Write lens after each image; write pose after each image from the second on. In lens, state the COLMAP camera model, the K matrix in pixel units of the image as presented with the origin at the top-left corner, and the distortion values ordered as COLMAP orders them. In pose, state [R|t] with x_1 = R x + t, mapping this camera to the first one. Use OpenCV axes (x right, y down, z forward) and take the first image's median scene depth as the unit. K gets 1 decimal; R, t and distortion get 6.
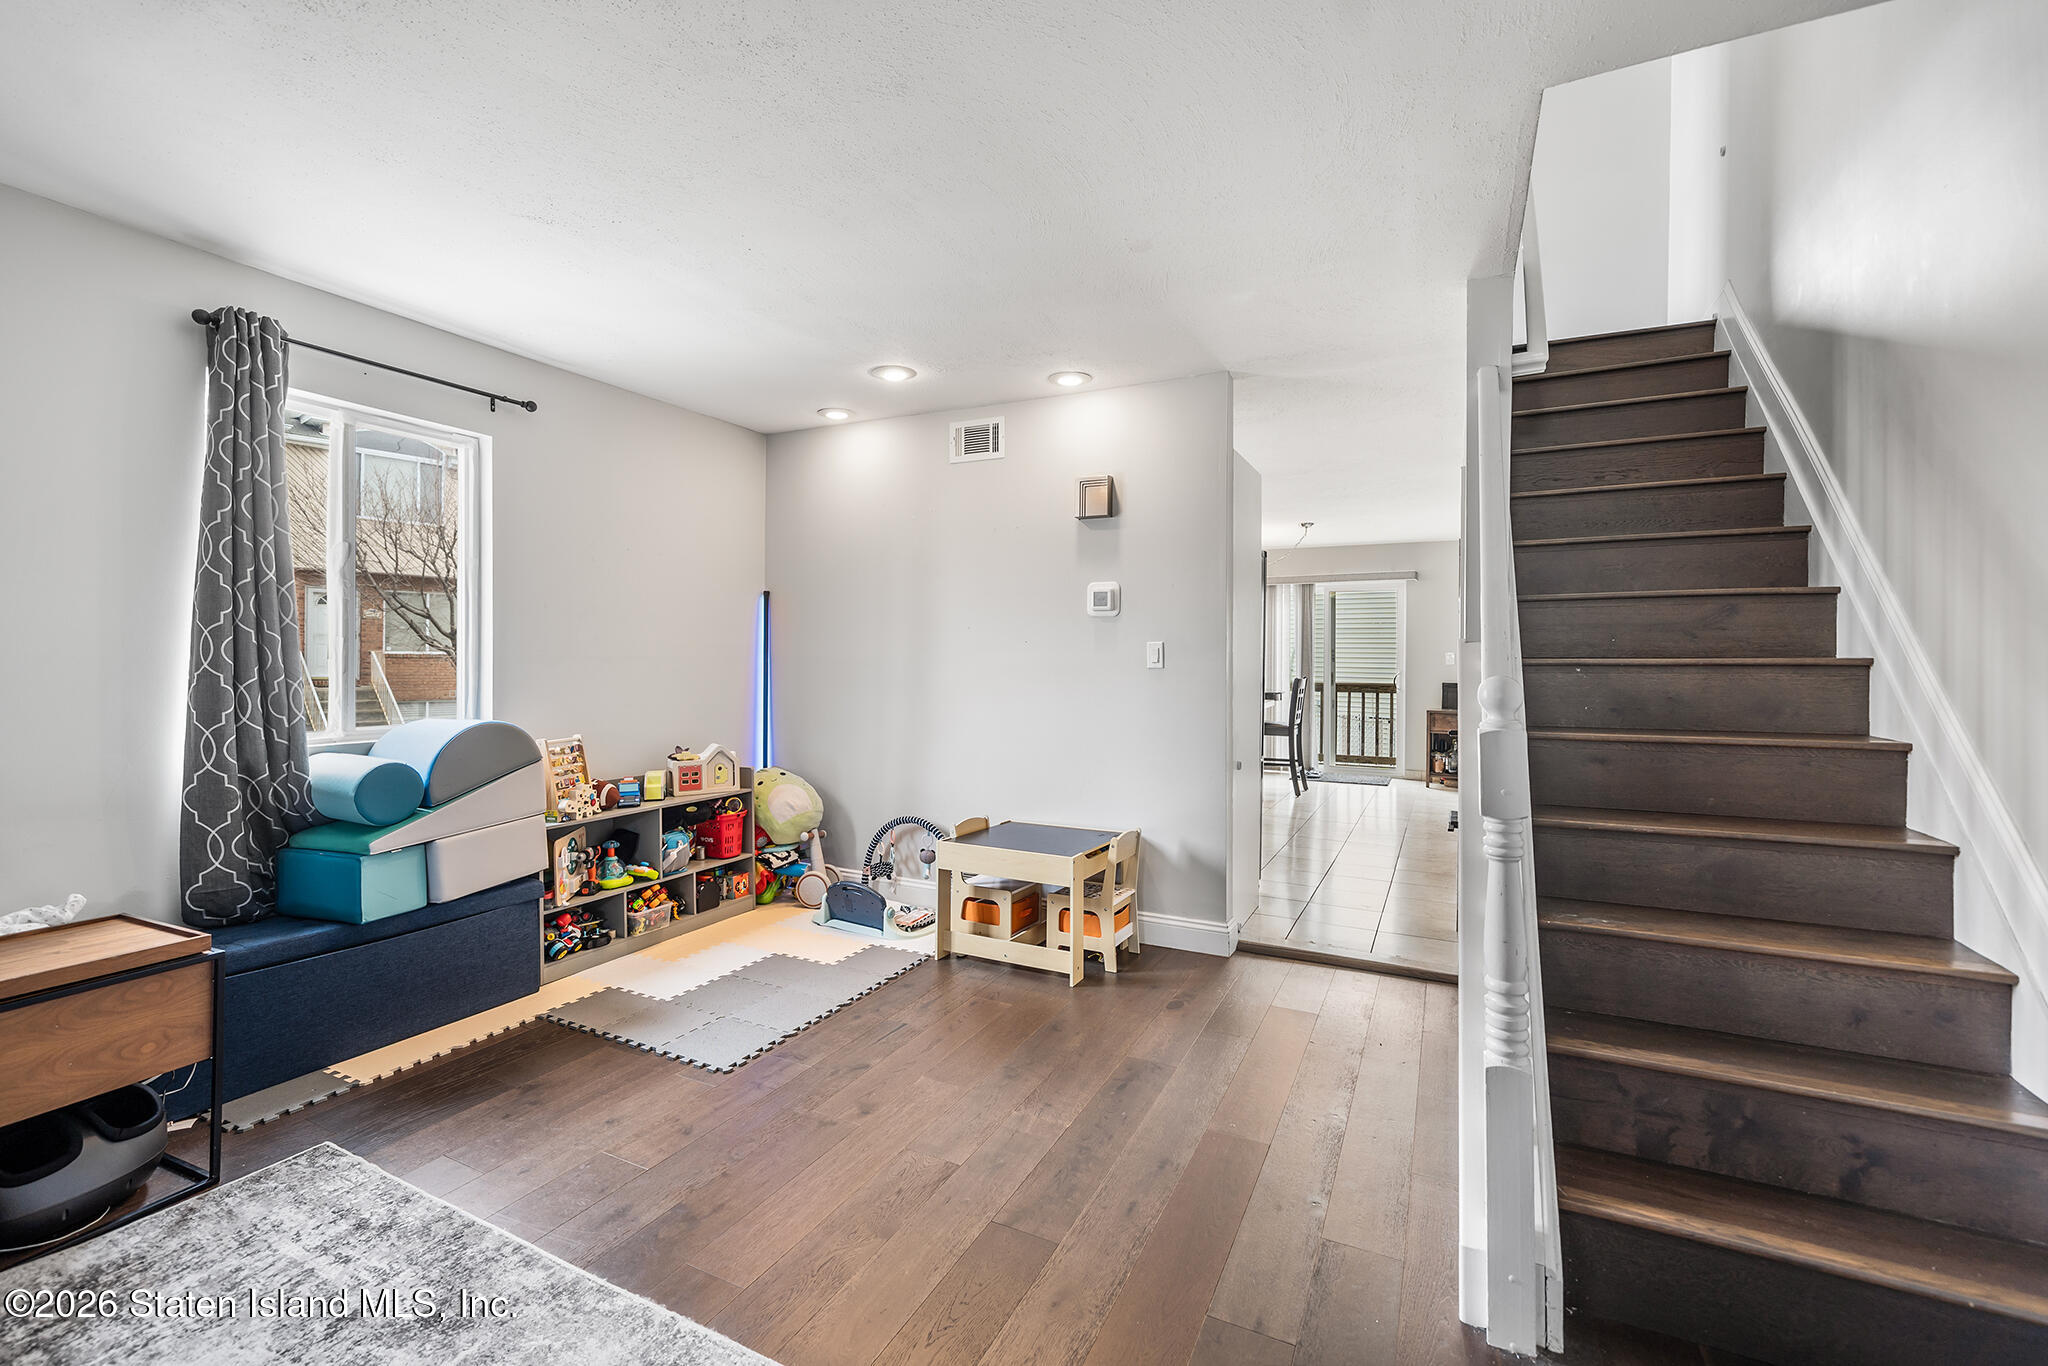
lens RADIAL K [[880.4, 0, 1015.4], [0, 880.4, 670.5], [0, 0, 1]] dist [-0.002386, -0.000278]
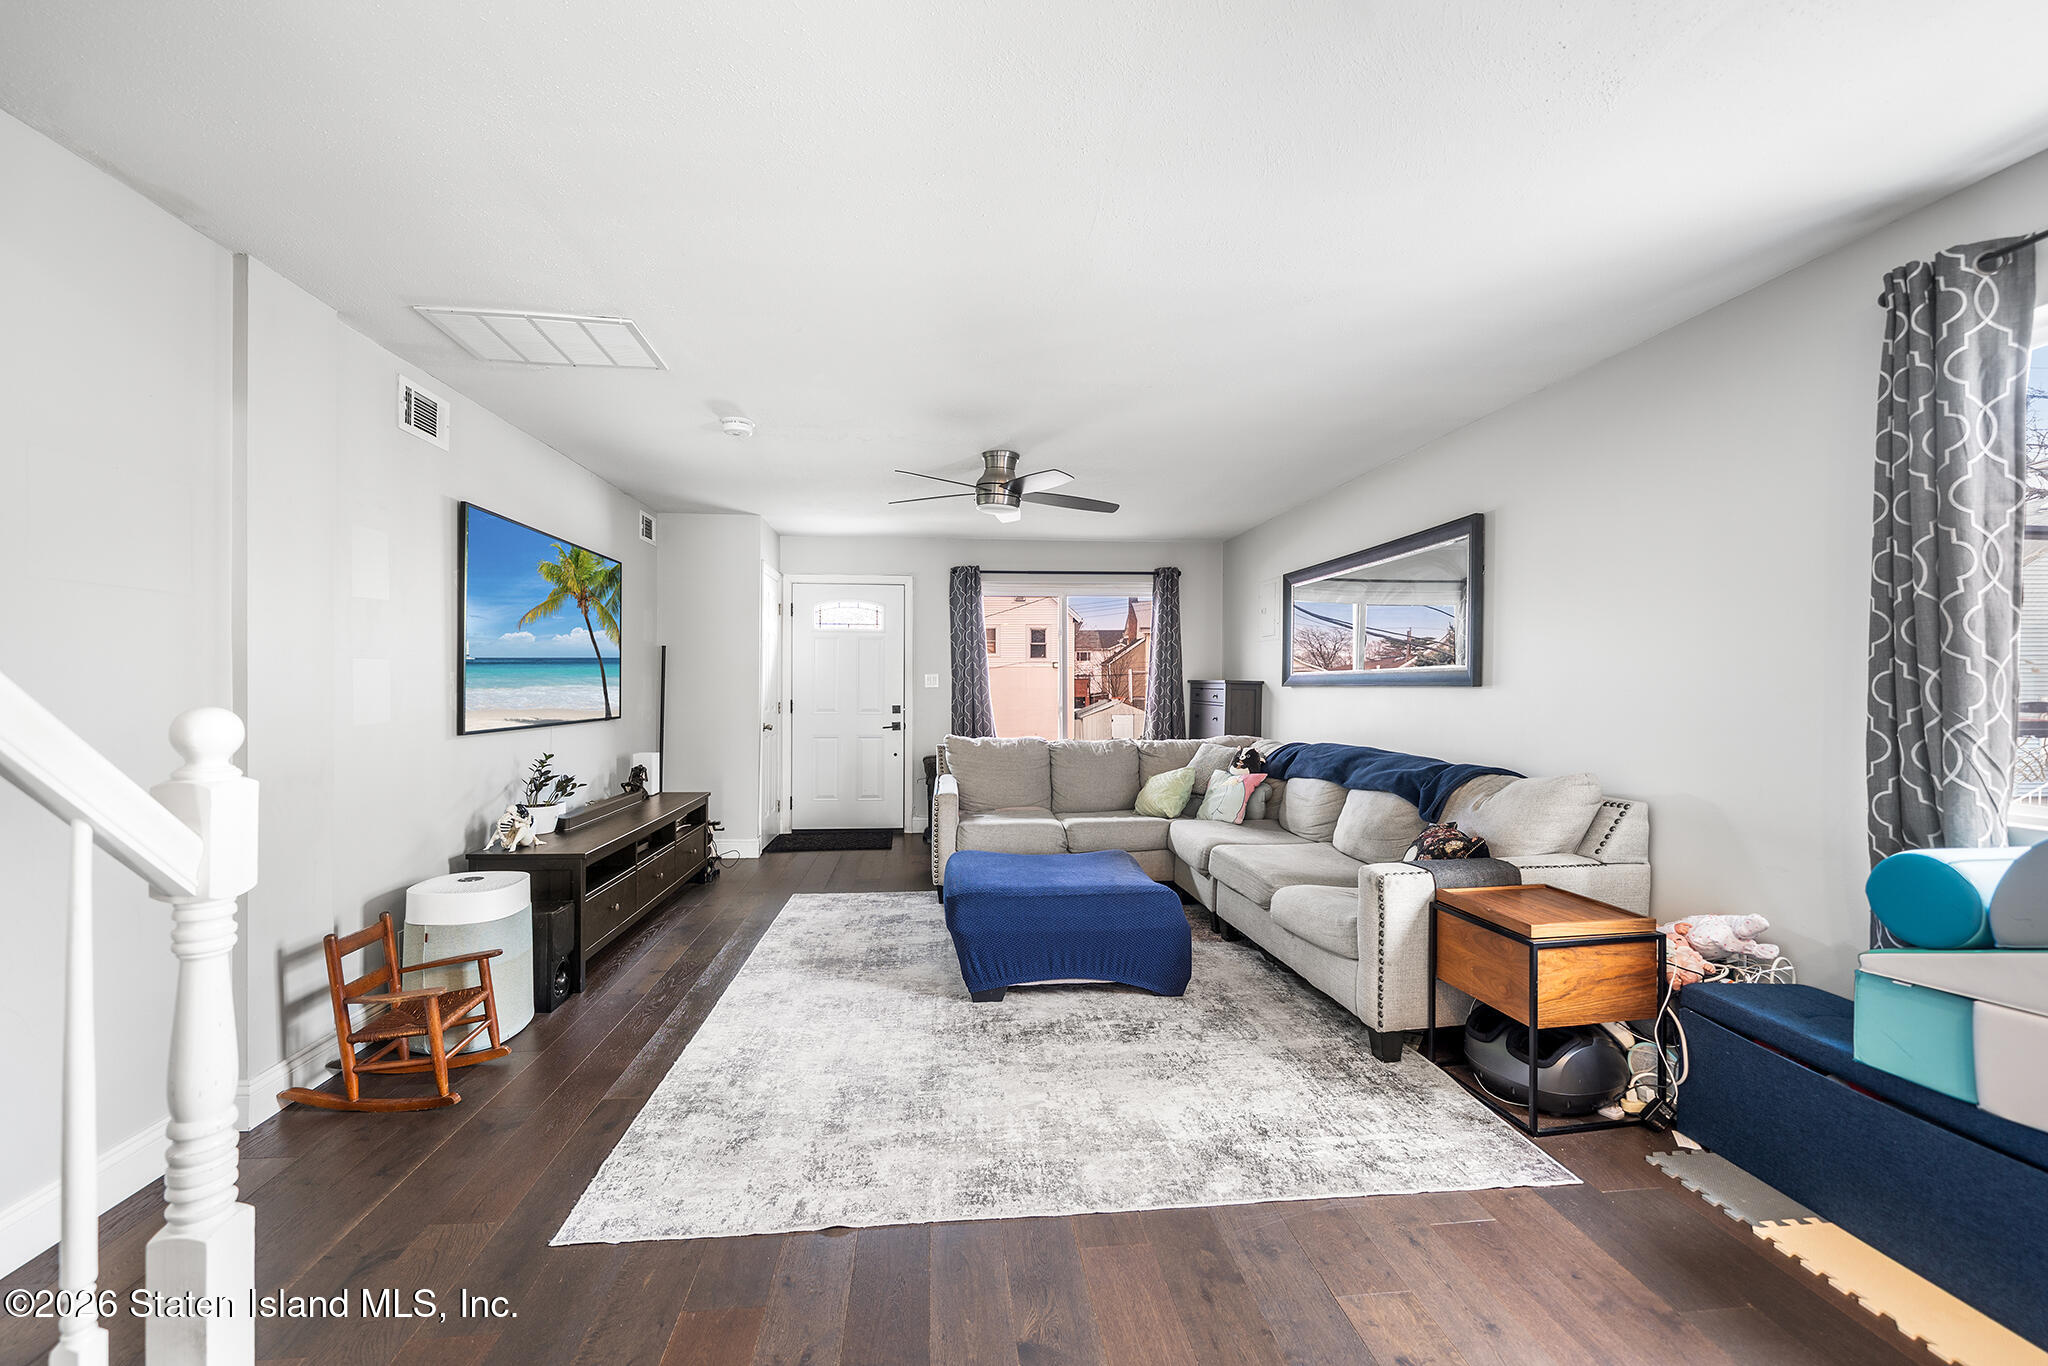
lens RADIAL K [[799.6, 0, 1014.6], [0, 799.6, 684.4], [0, 0, 1]] dist [-0.002445, -0.000338]
pose [[-0.850076, -0.008549, -0.526591, 0.059581], [-0.012823, 0.999908, 0.004467, -0.005750], [0.526504, 0.010550, -0.850107, 0.347936]]
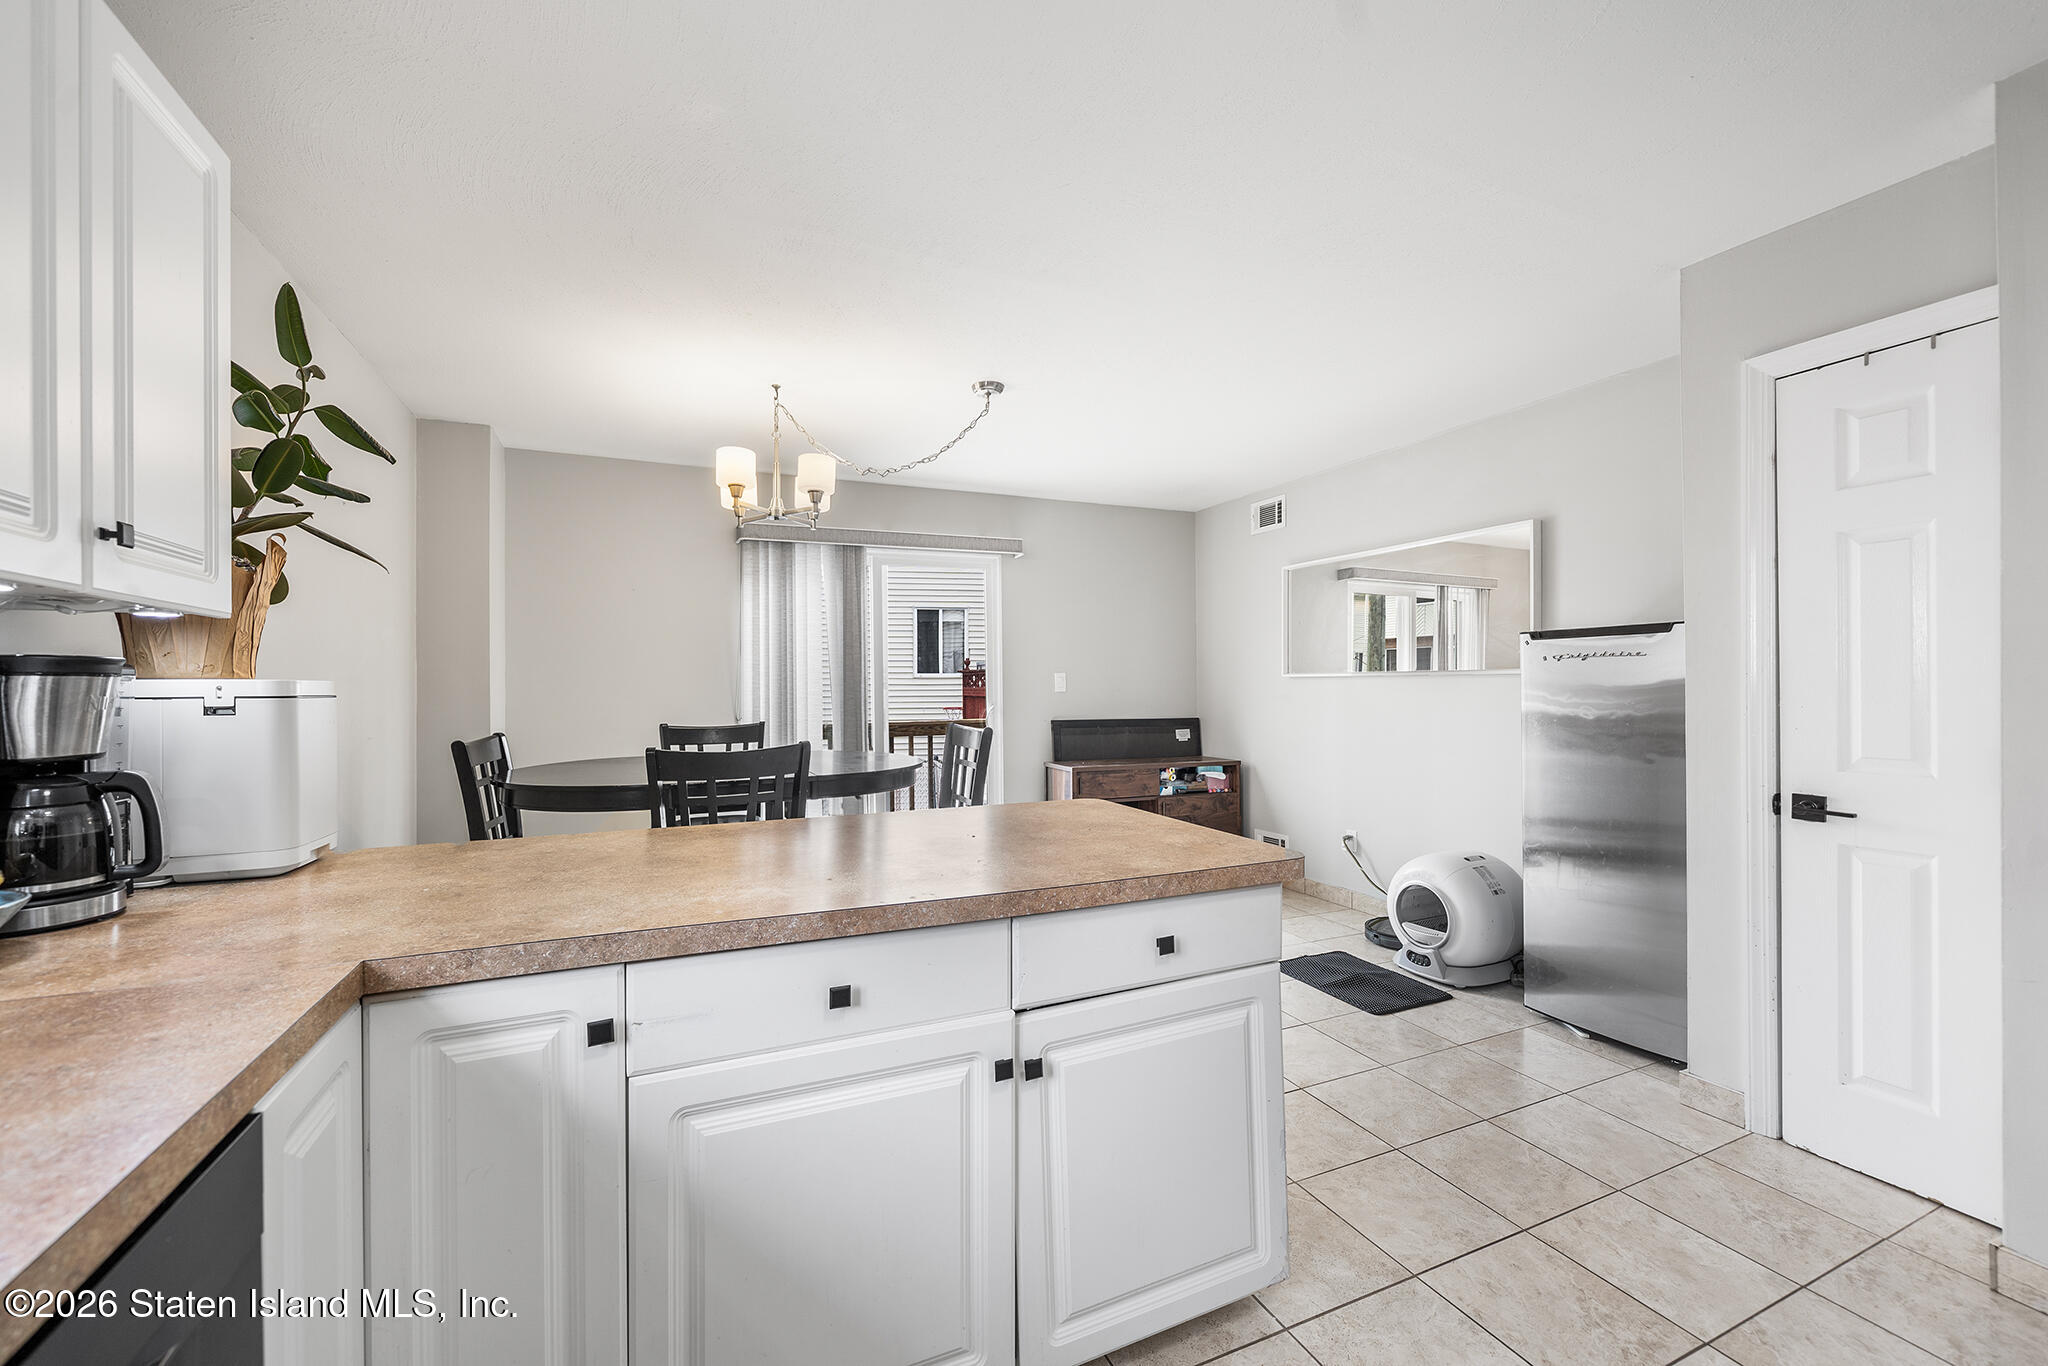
lens RADIAL K [[812.8, 0, 1003.4], [0, 812.8, 692.5], [0, 0, 1]] dist [-0.003445, -0.000235]
pose [[0.646717, -0.013278, 0.762614, 0.010573], [0.016883, 0.999853, 0.003092, -0.008721], [-0.762543, 0.010875, 0.646846, 0.642207]]
